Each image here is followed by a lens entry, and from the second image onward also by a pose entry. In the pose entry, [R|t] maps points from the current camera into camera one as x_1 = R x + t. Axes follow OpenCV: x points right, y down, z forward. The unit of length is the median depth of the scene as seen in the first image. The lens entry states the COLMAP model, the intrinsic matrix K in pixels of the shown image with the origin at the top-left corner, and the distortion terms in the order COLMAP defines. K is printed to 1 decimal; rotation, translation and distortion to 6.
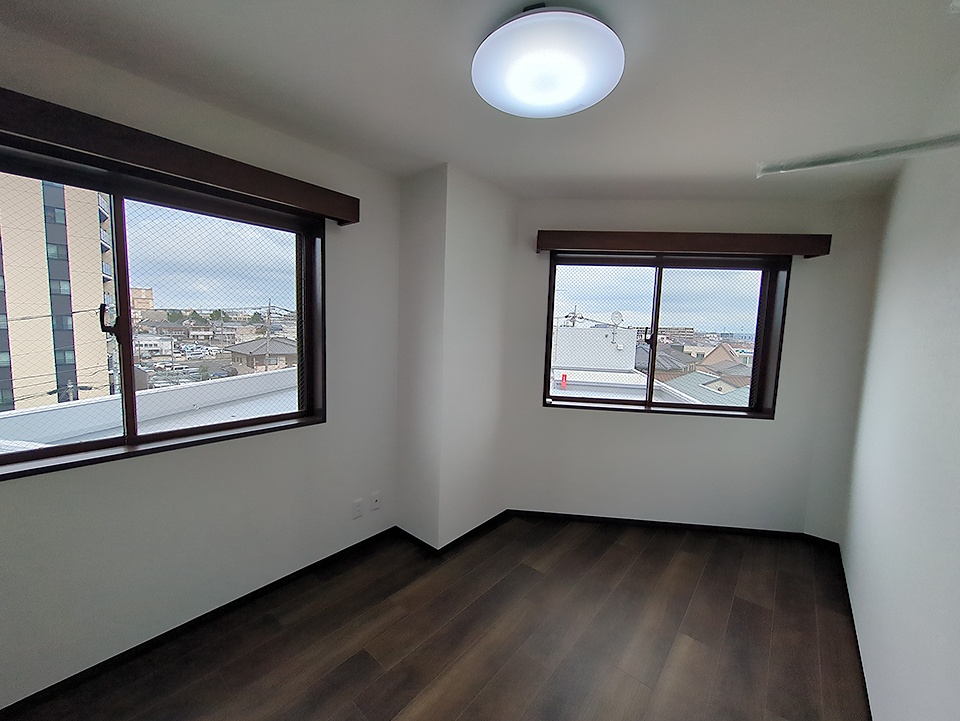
lens RADIAL K [[378.0, 0, 482.7], [0, 378.0, 359.0], [0, 0, 1]] dist [-0.003221, 0.001631]
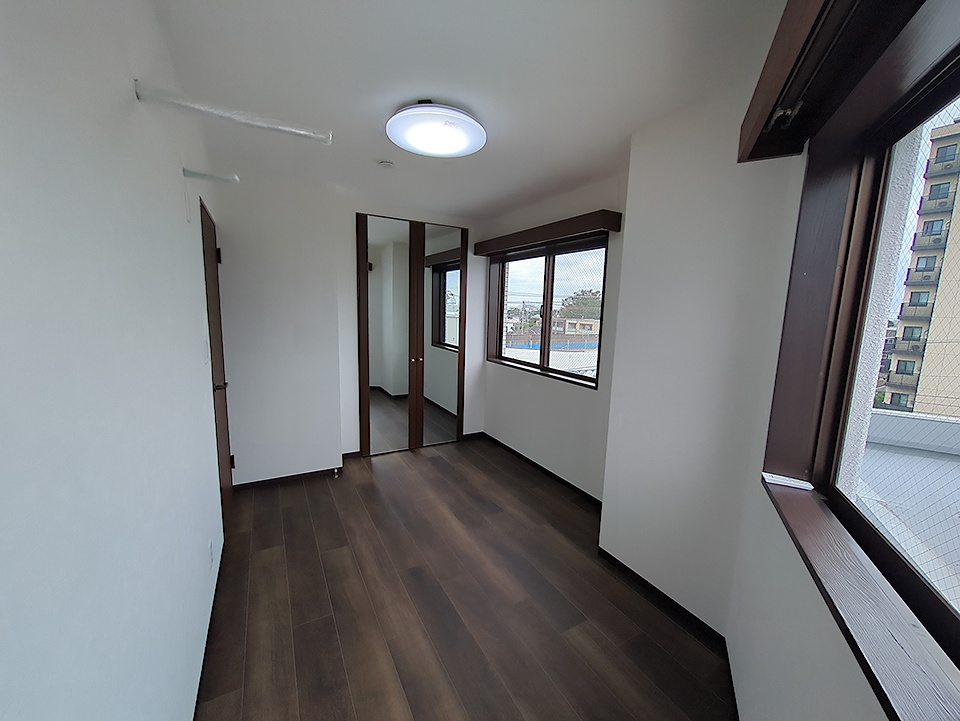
lens RADIAL K [[378.0, 0, 484.0], [0, 378.0, 362.0], [0, 0, 1]] dist [-0.003221, 0.001631]
pose [[-0.344230, 0.085794, -0.934957, 1.045376], [-0.128998, 0.982051, 0.137609, -0.061973], [0.929981, 0.167977, -0.326984, 1.195420]]
